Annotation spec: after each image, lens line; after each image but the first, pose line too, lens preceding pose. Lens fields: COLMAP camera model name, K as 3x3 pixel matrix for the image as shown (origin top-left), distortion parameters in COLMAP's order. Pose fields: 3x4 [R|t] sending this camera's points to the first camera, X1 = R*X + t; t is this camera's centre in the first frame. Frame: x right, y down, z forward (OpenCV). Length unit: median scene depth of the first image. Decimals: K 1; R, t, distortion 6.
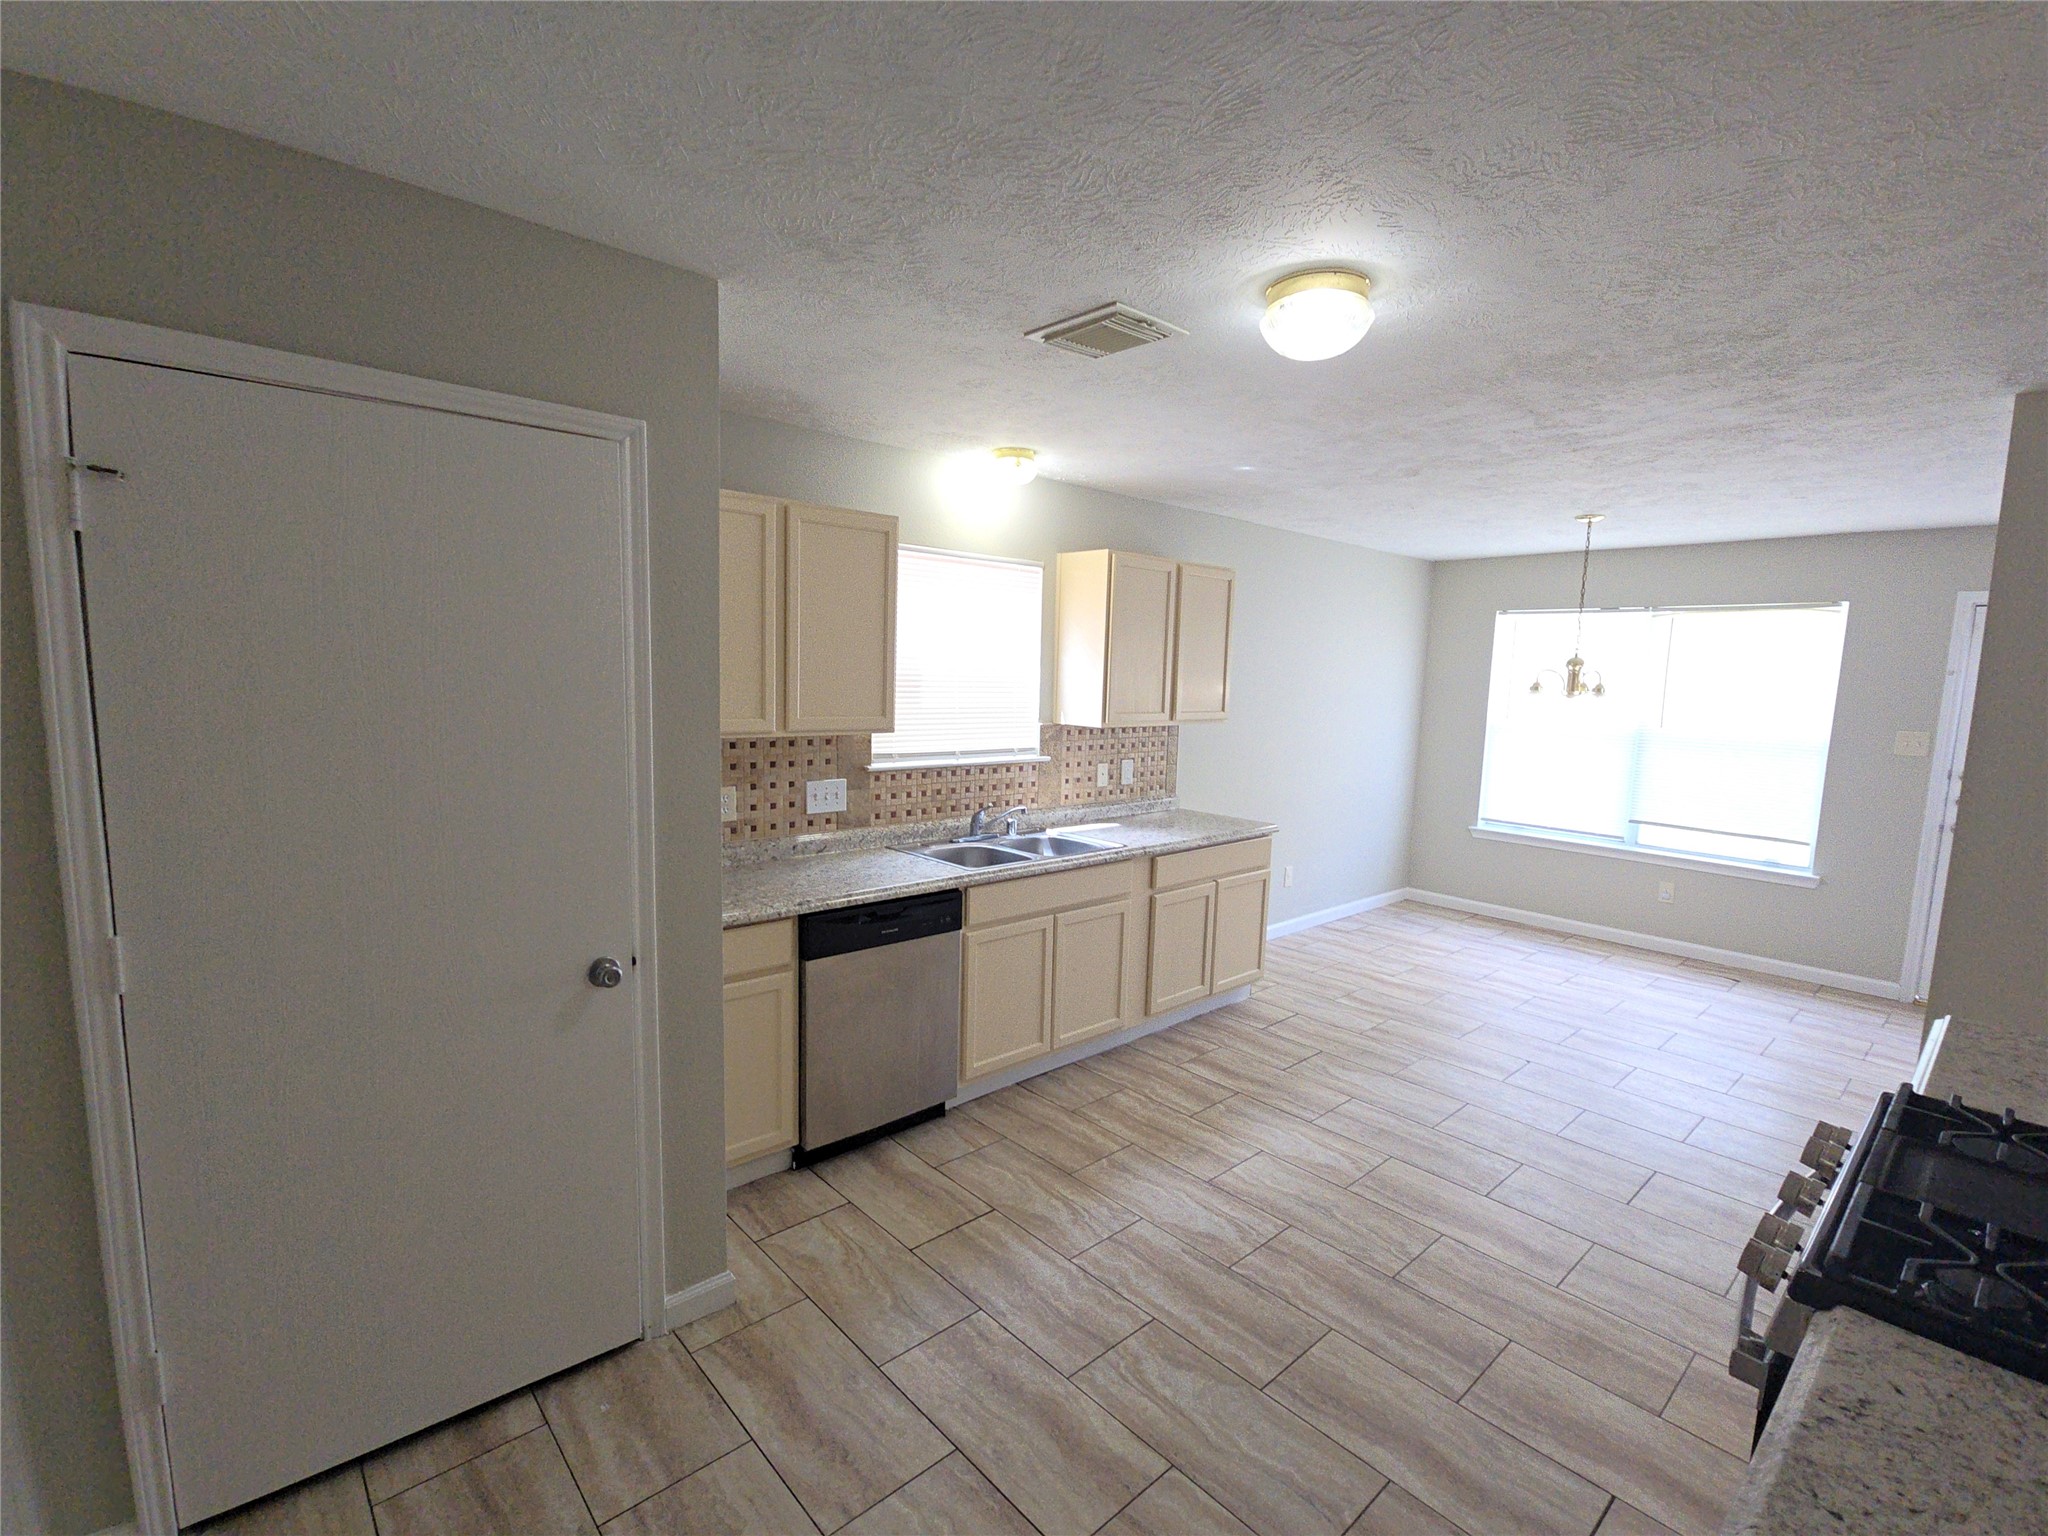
lens RADIAL K [[934.2, 0, 1021.3], [0, 934.2, 782.3], [0, 0, 1]] dist [0.005855, -0.003706]
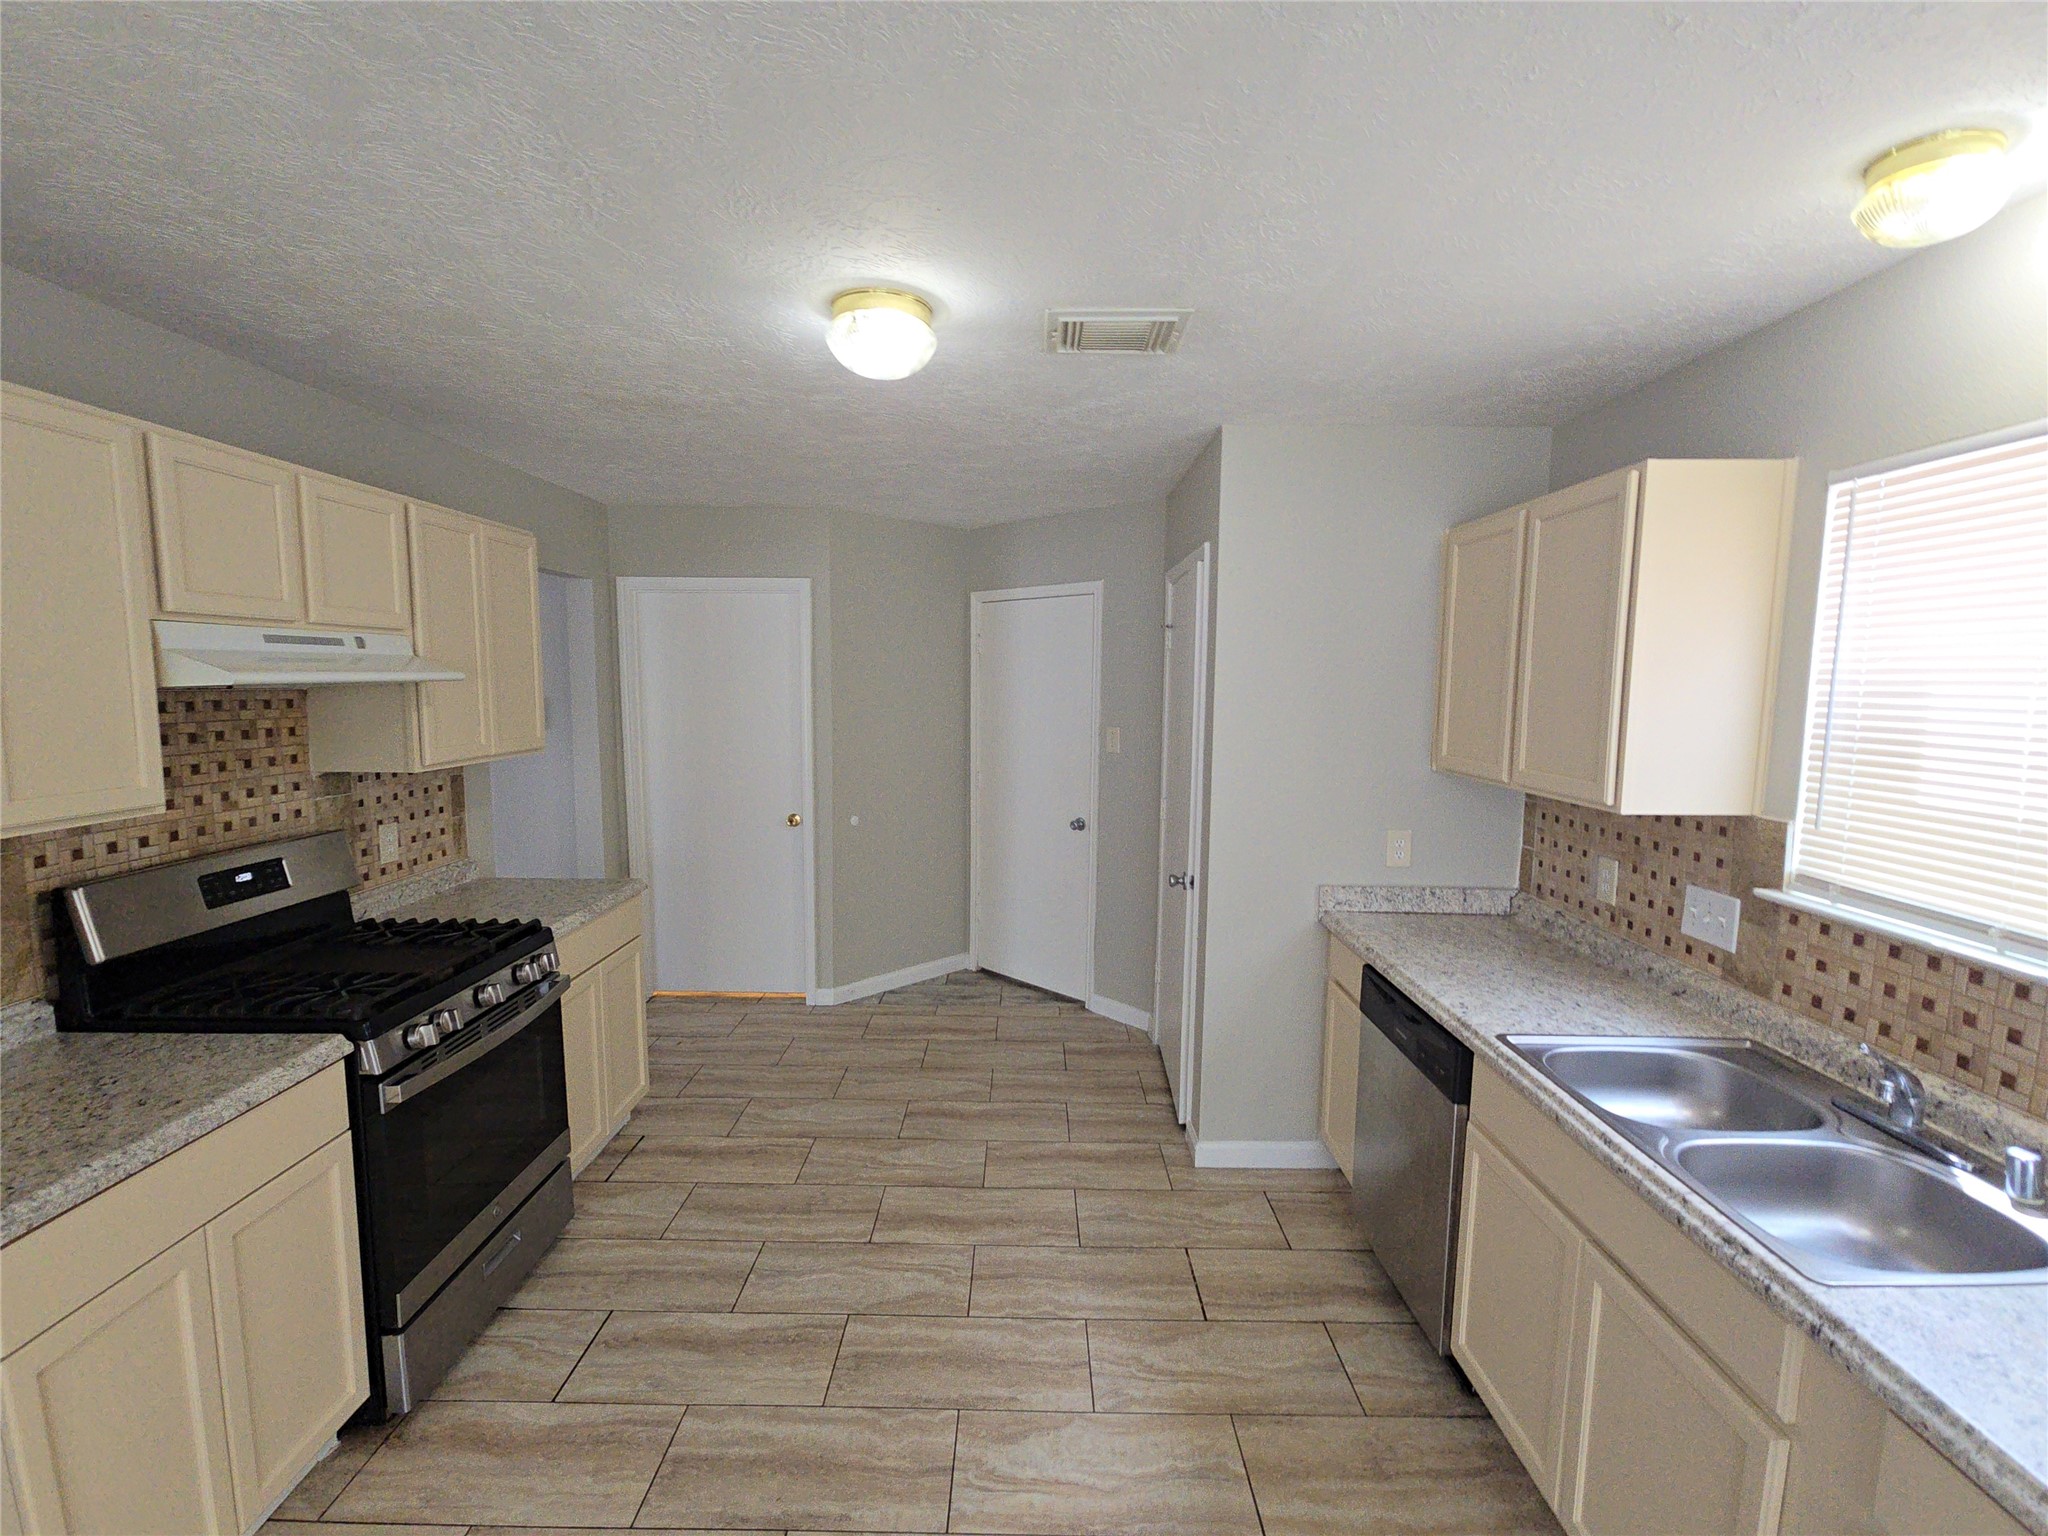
lens RADIAL K [[934.2, 0, 1021.3], [0, 934.2, 782.3], [0, 0, 1]] dist [0.005855, -0.003706]
pose [[-0.673948, 0.047908, -0.737224, 0.551176], [-0.117605, 0.978213, 0.171079, -0.124778], [0.729358, 0.202000, -0.653630, 1.052612]]
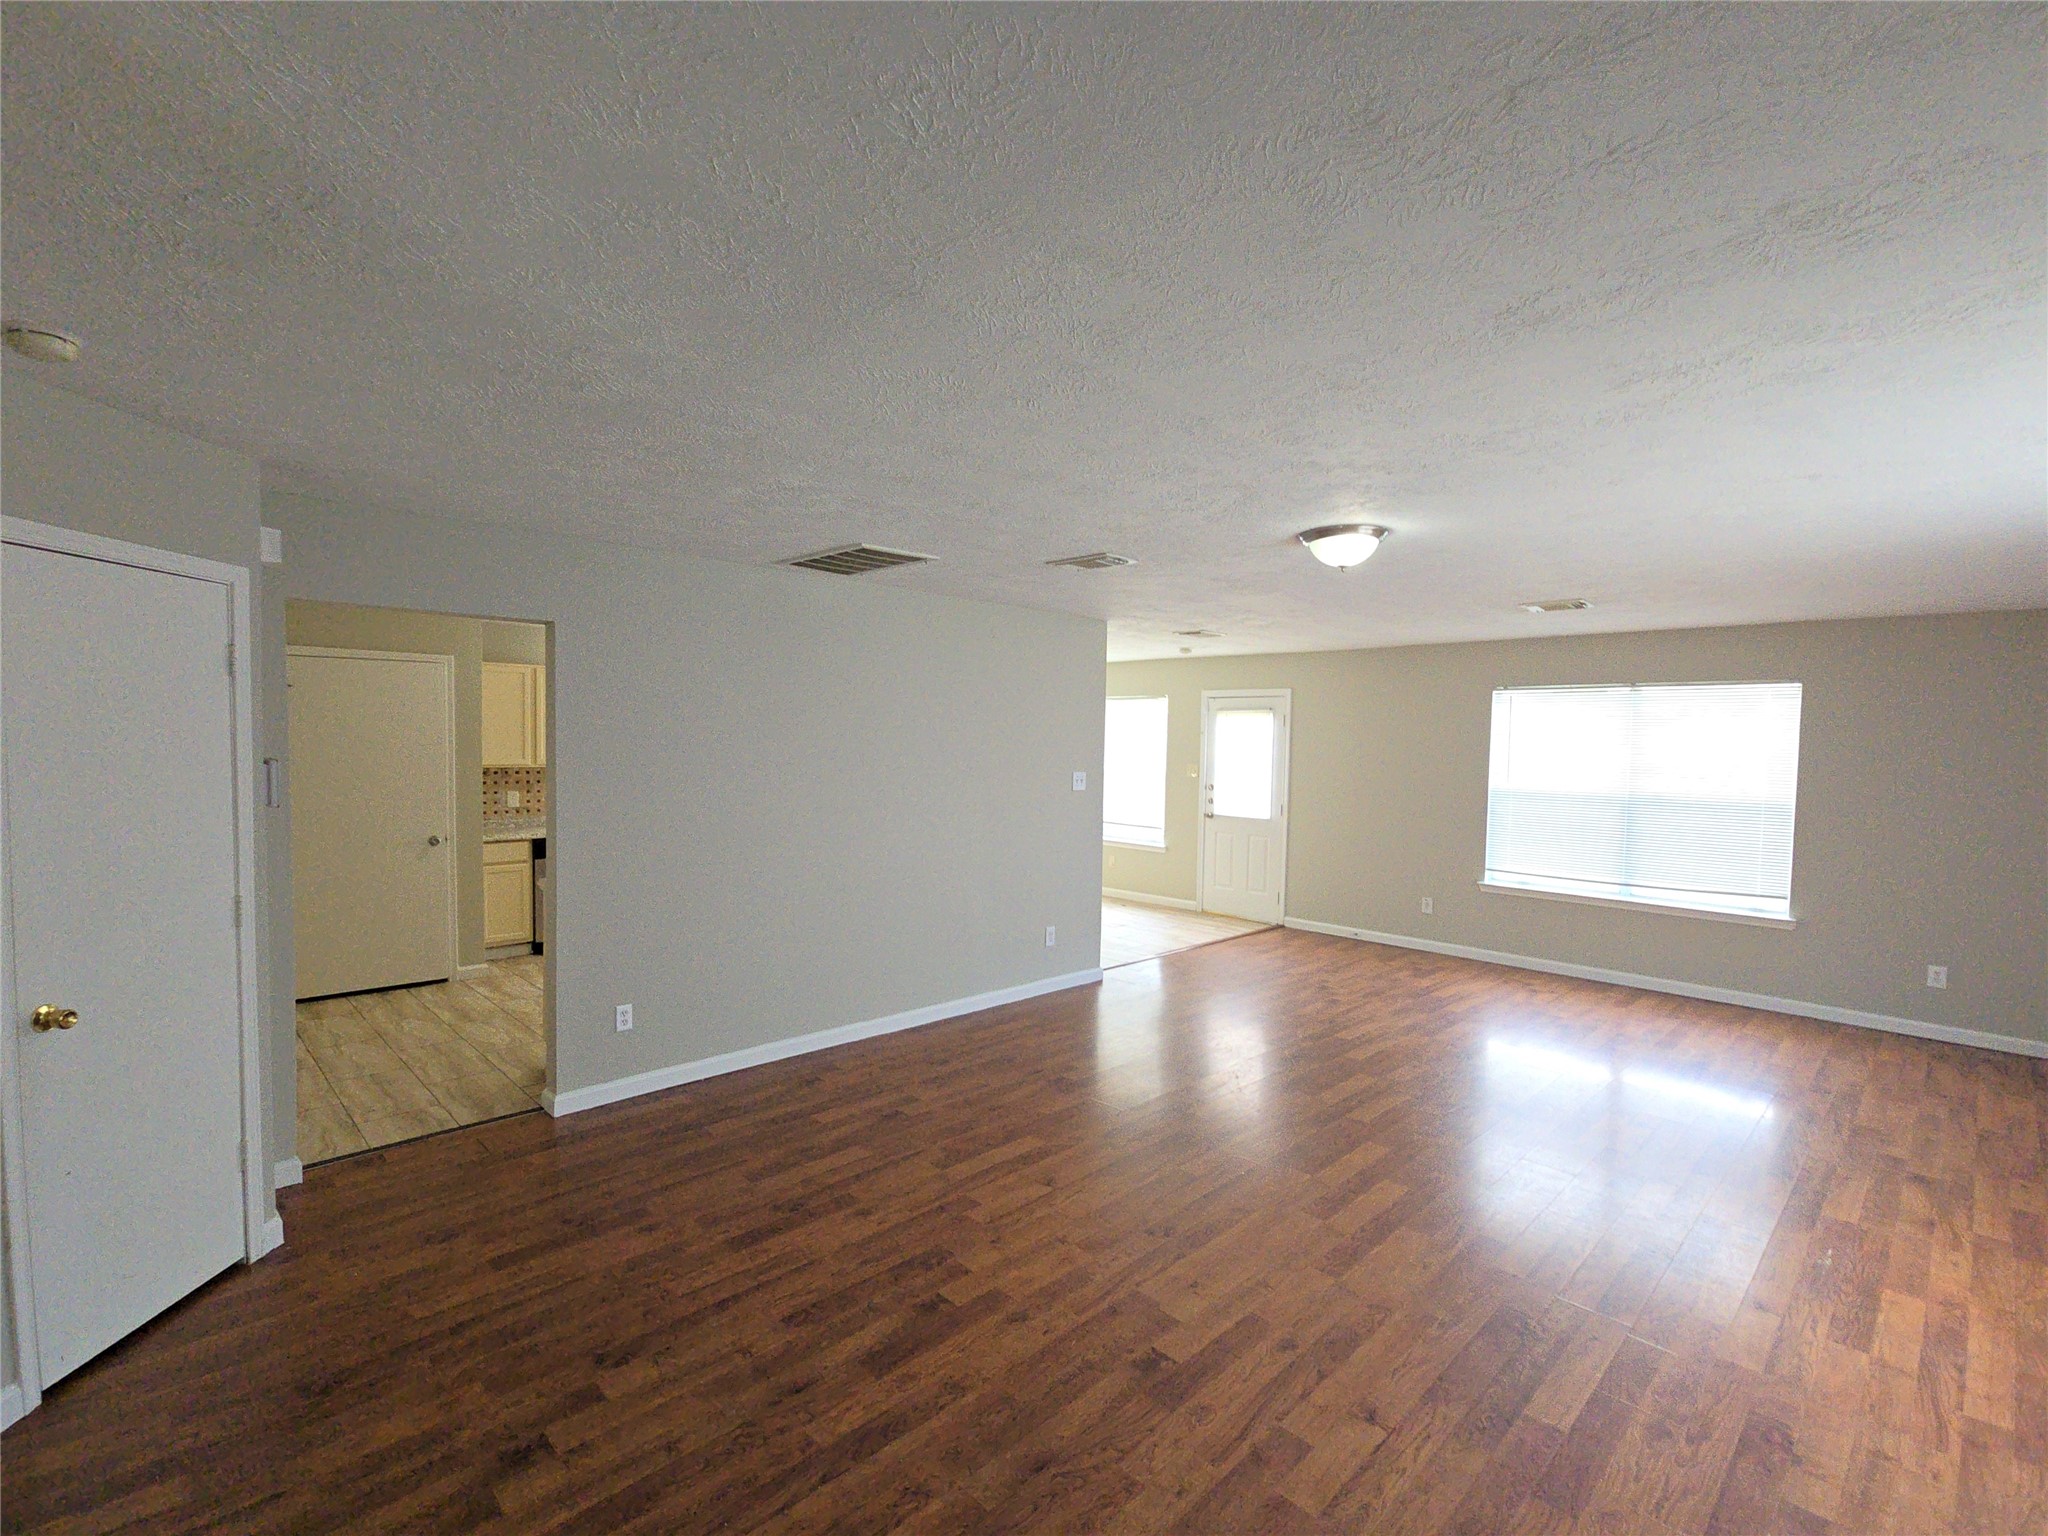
lens RADIAL K [[921.8, 0, 1025.8], [0, 921.8, 782.0], [0, 0, 1]] dist [0.027189, -0.020042]
pose [[0.999029, -0.015224, 0.041333, 0.732149], [0.018318, 0.996975, -0.075538, 0.154121], [-0.040058, 0.076222, 0.996286, -1.131406]]
